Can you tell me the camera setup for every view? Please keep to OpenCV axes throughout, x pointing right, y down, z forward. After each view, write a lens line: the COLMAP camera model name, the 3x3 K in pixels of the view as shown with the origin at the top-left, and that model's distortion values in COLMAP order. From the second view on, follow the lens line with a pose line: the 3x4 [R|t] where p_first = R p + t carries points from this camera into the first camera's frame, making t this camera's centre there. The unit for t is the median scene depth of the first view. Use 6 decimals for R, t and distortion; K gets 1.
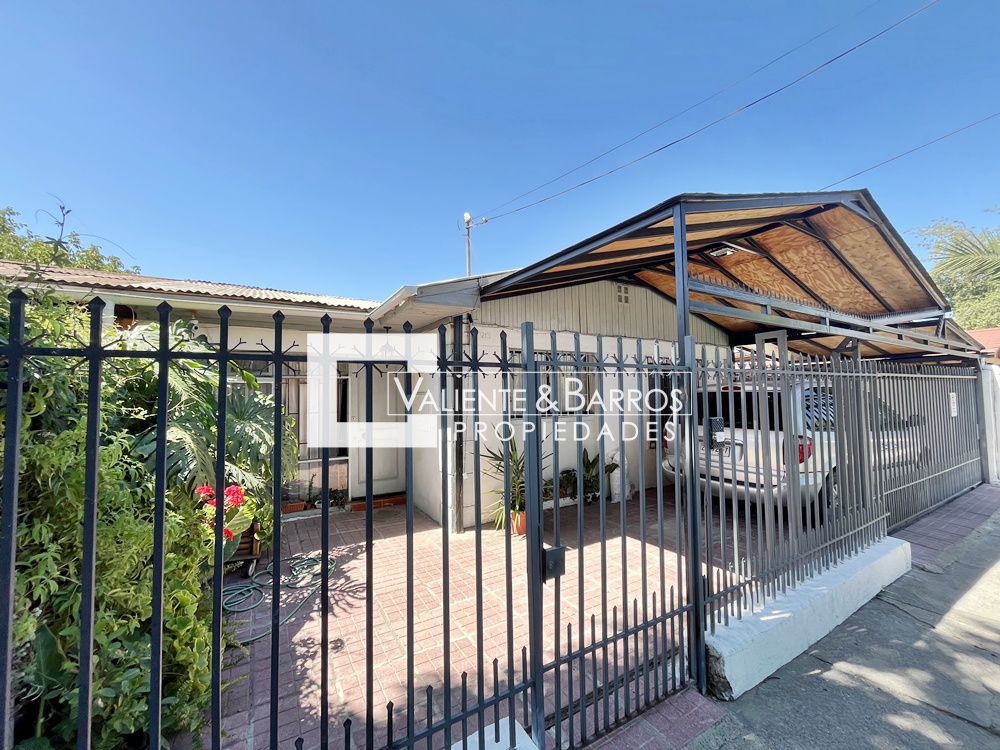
lens RADIAL K [[403.4, 0, 502.3], [0, 403.4, 375.4], [0, 0, 1]] dist [-0.000479, 0.000199]
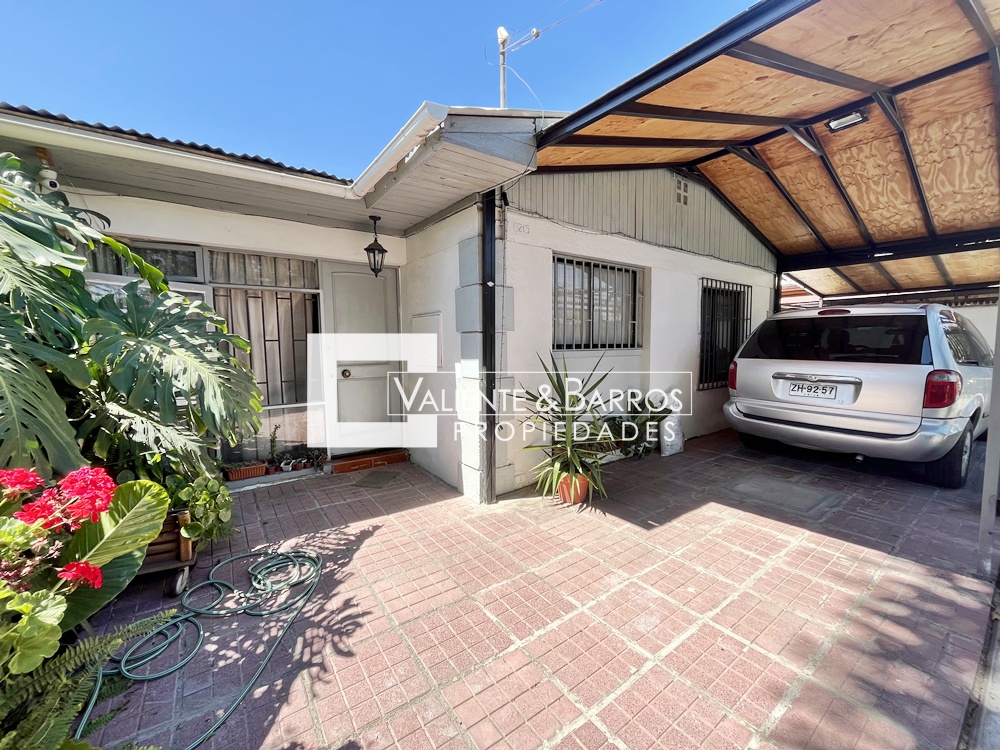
lens RADIAL K [[403.4, 0, 500.6], [0, 403.4, 374.5], [0, 0, 1]] dist [-0.000479, 0.000199]
pose [[0.996450, 0.001900, 0.084164, -0.143002], [-0.012764, 0.991597, 0.128730, 0.063051], [-0.083212, -0.129348, 0.988102, 0.294437]]
